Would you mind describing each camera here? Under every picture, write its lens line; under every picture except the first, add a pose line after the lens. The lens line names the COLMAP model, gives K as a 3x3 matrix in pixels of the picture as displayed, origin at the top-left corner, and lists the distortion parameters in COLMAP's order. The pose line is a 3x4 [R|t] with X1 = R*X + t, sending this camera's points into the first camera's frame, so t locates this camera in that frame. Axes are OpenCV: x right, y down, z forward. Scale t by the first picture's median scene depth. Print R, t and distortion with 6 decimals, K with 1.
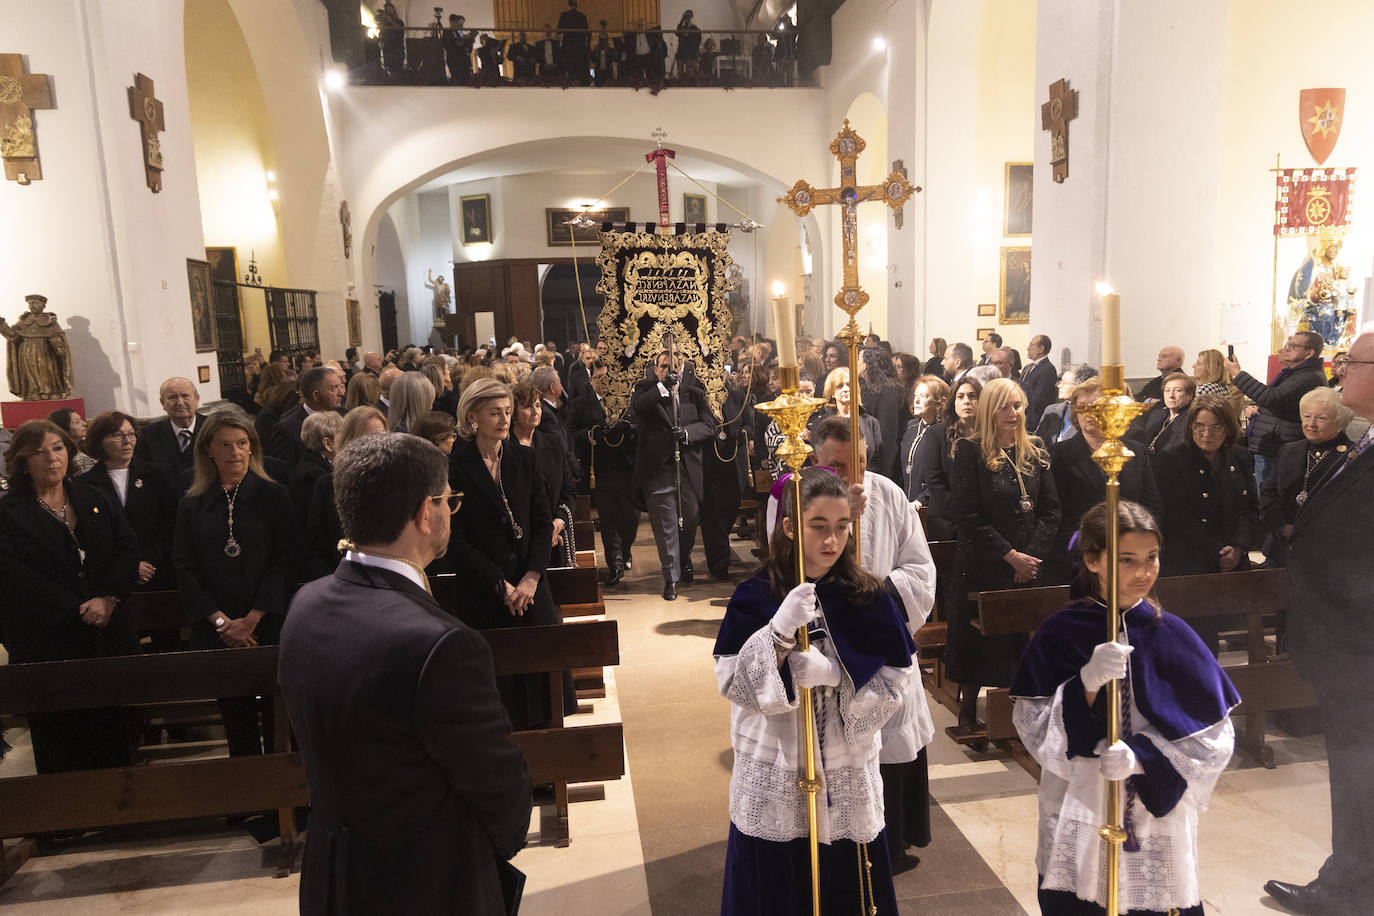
lens RADIAL K [[915.5, 0, 685.4], [0, 915.5, 451.8], [0, 0, 1]] dist [0.004342, -0.002710]
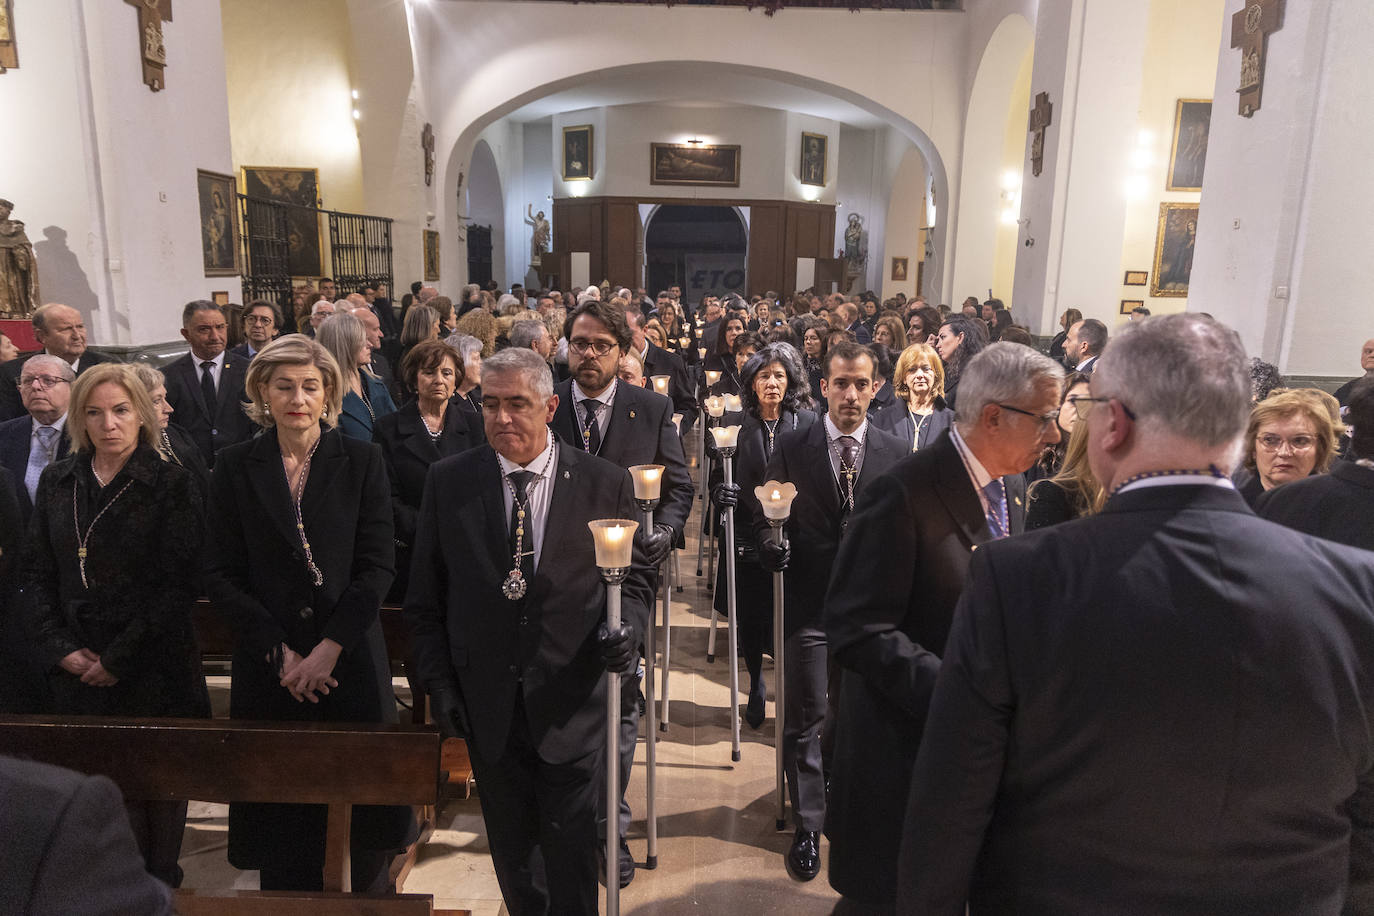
lens RADIAL K [[915.5, 0, 685.4], [0, 915.5, 451.8], [0, 0, 1]] dist [0.004342, -0.002710]
pose [[0.988503, 0.079522, -0.128601, 0.039386], [-0.072639, 0.995708, 0.057355, -0.013715], [0.132610, -0.047354, 0.990037, 0.100630]]
